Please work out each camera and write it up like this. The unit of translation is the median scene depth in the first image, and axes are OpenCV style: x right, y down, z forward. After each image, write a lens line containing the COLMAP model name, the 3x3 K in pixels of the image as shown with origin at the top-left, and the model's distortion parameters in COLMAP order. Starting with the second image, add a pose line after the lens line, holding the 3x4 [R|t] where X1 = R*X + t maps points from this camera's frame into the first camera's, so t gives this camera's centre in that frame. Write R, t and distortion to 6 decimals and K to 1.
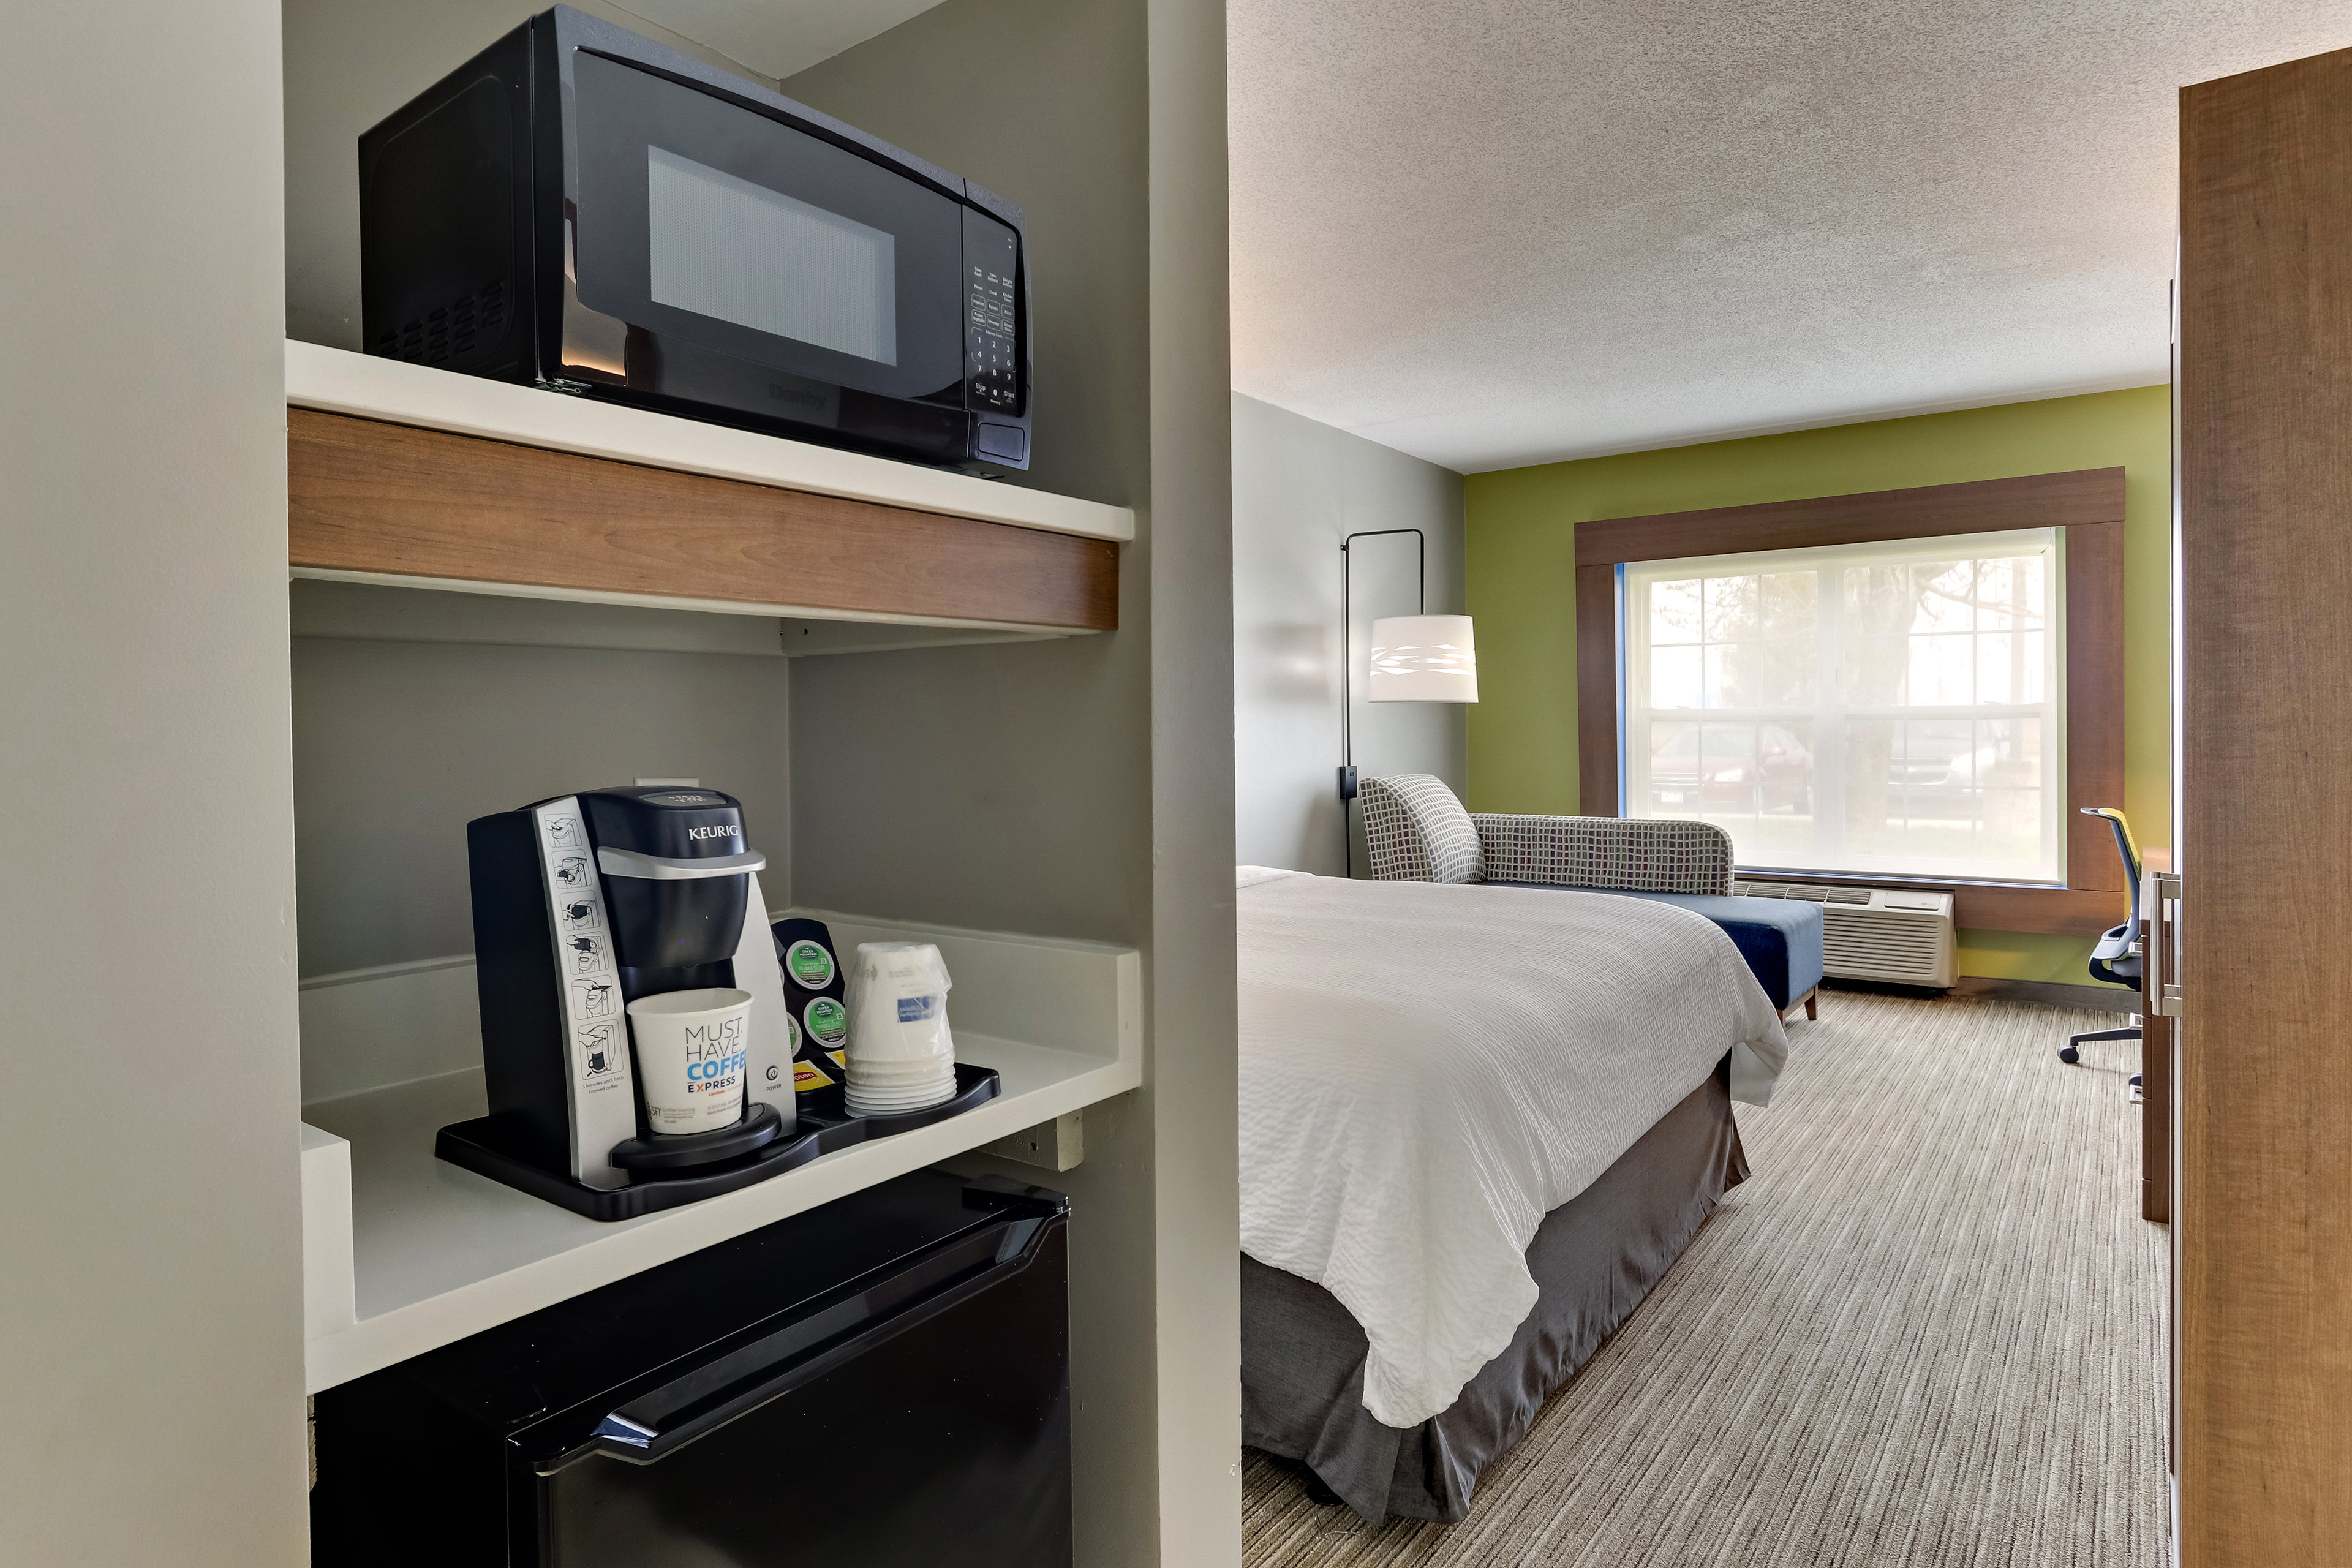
lens RADIAL K [[1308.7, 0, 1147.4], [0, 1308.7, 722.6], [0, 0, 1]] dist [-0.001688, 0.001739]
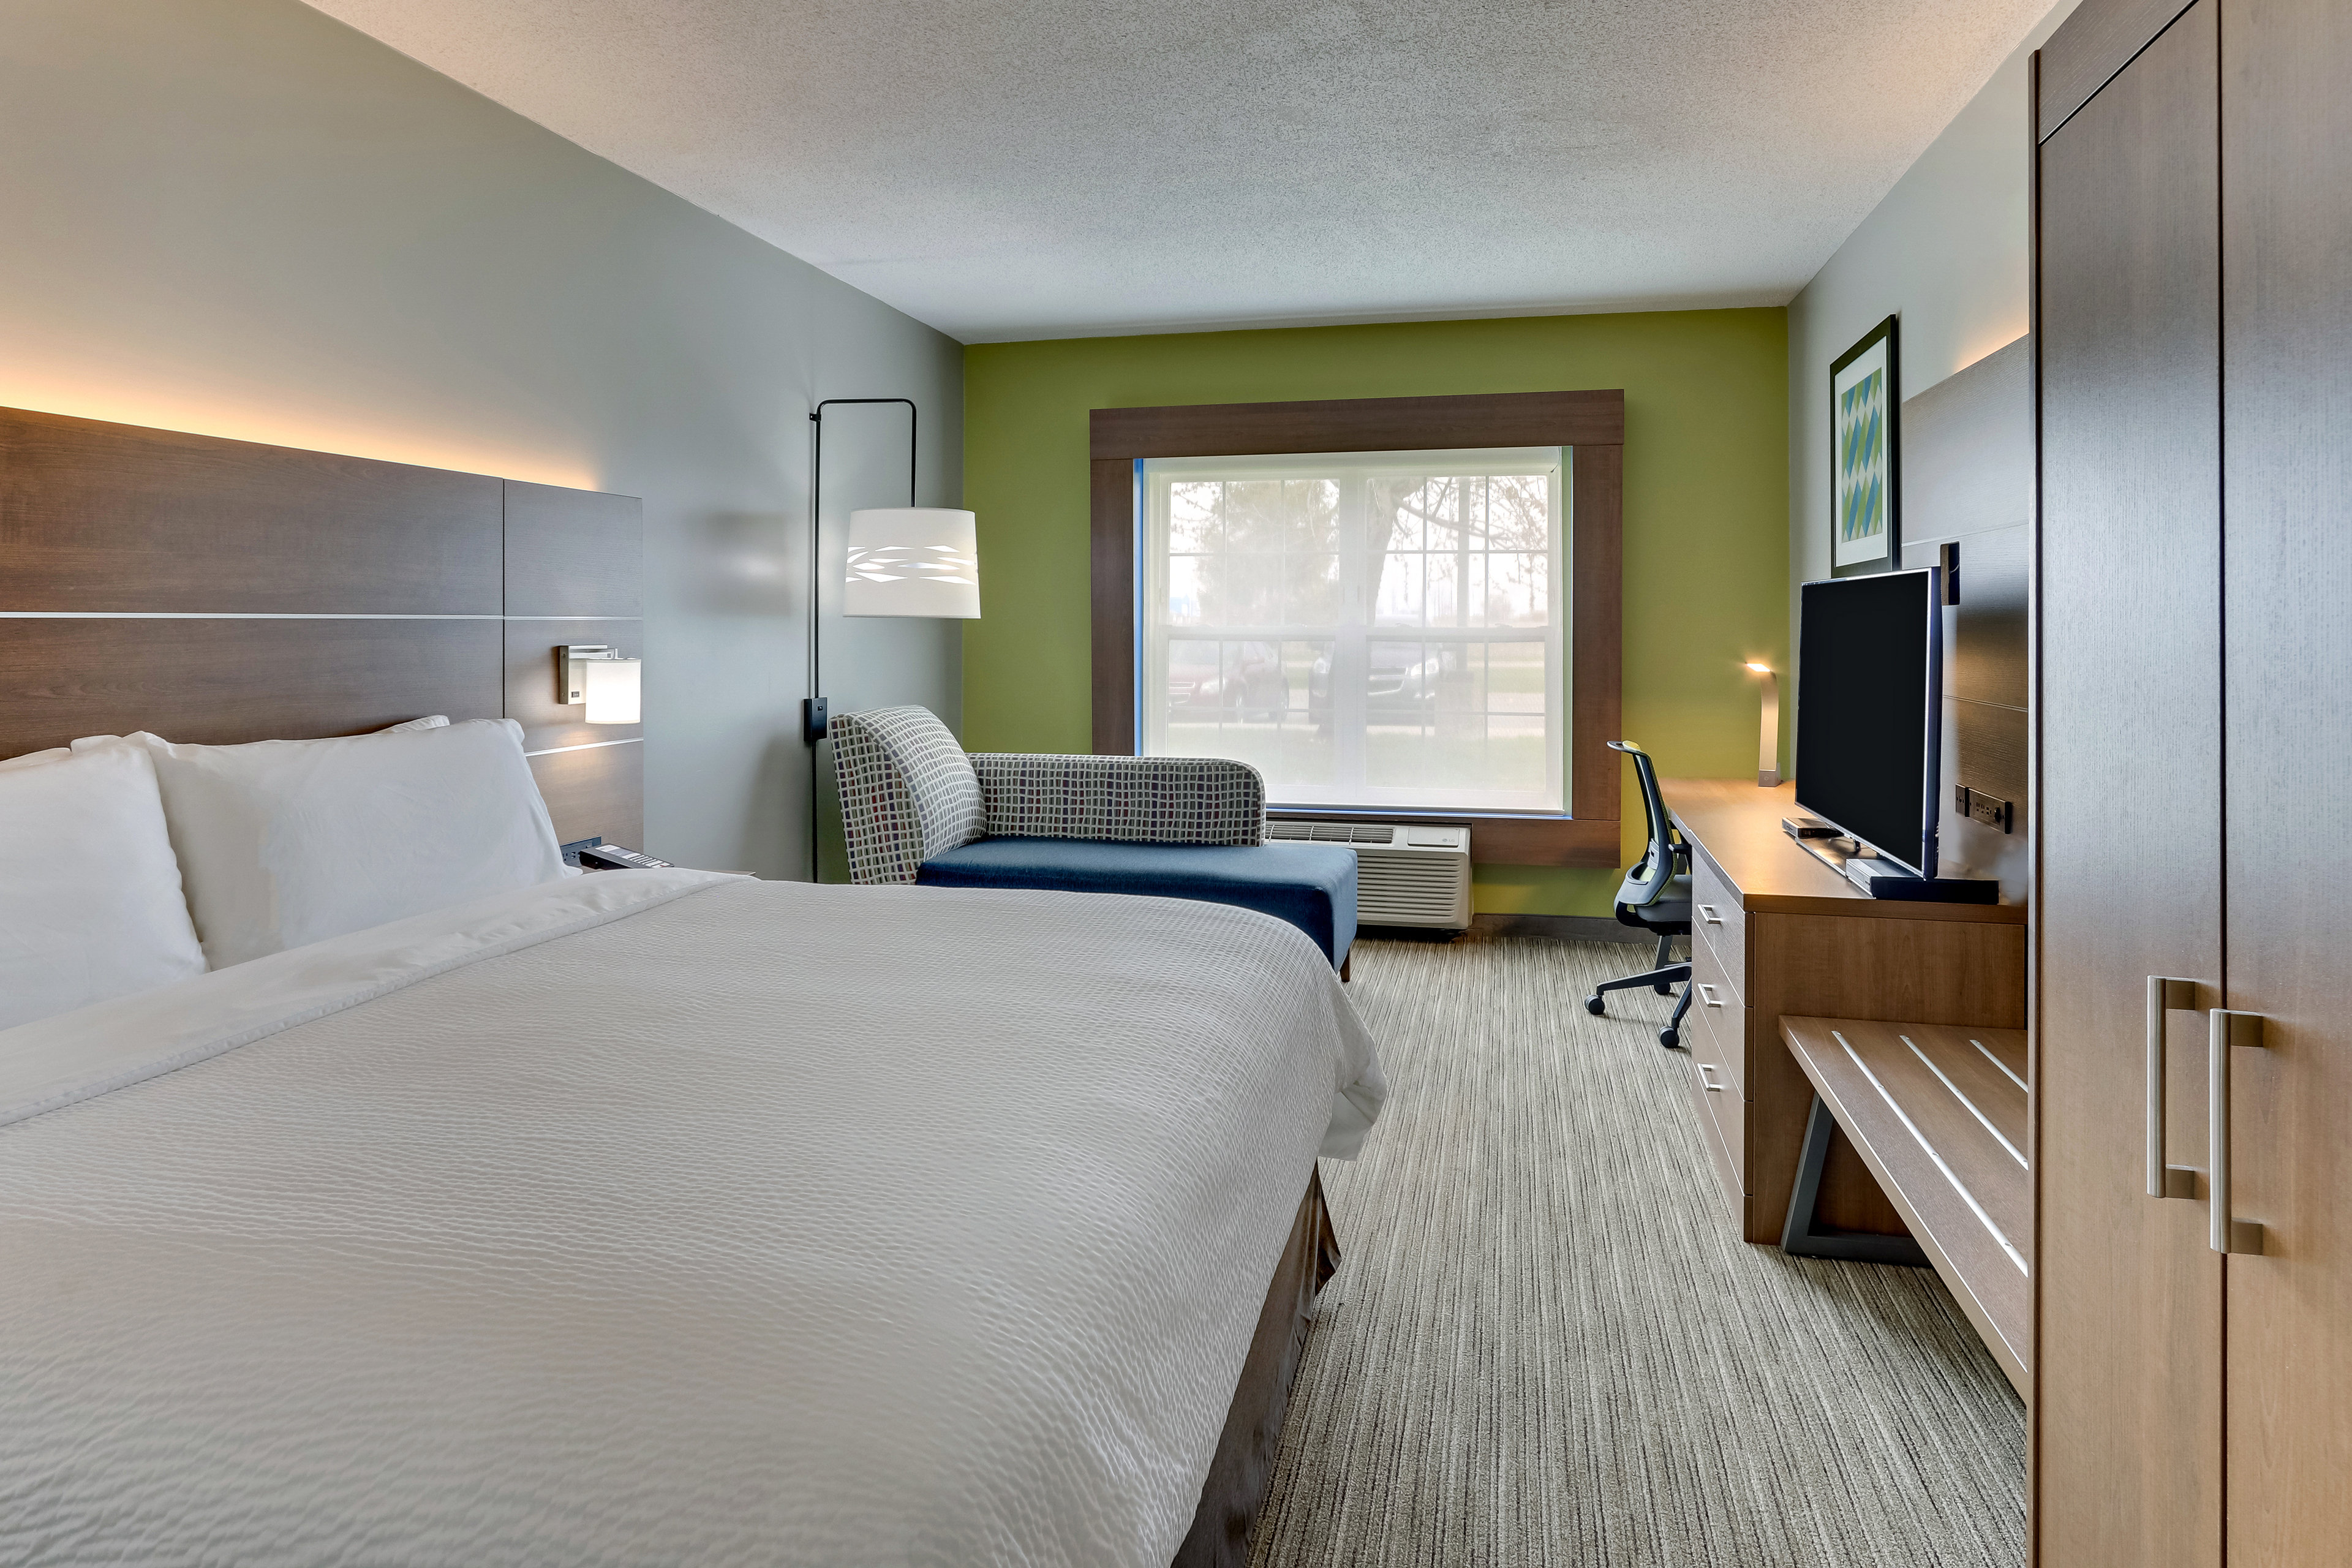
lens RADIAL K [[1333.4, 0, 1179.8], [0, 1333.4, 624.7], [0, 0, 1]] dist [-0.006377, 0.000647]
pose [[0.916944, 0.010313, 0.398882, 0.038547], [-0.011326, 0.999936, 0.000185, -0.013793], [-0.398854, -0.004687, 0.917002, 0.203659]]
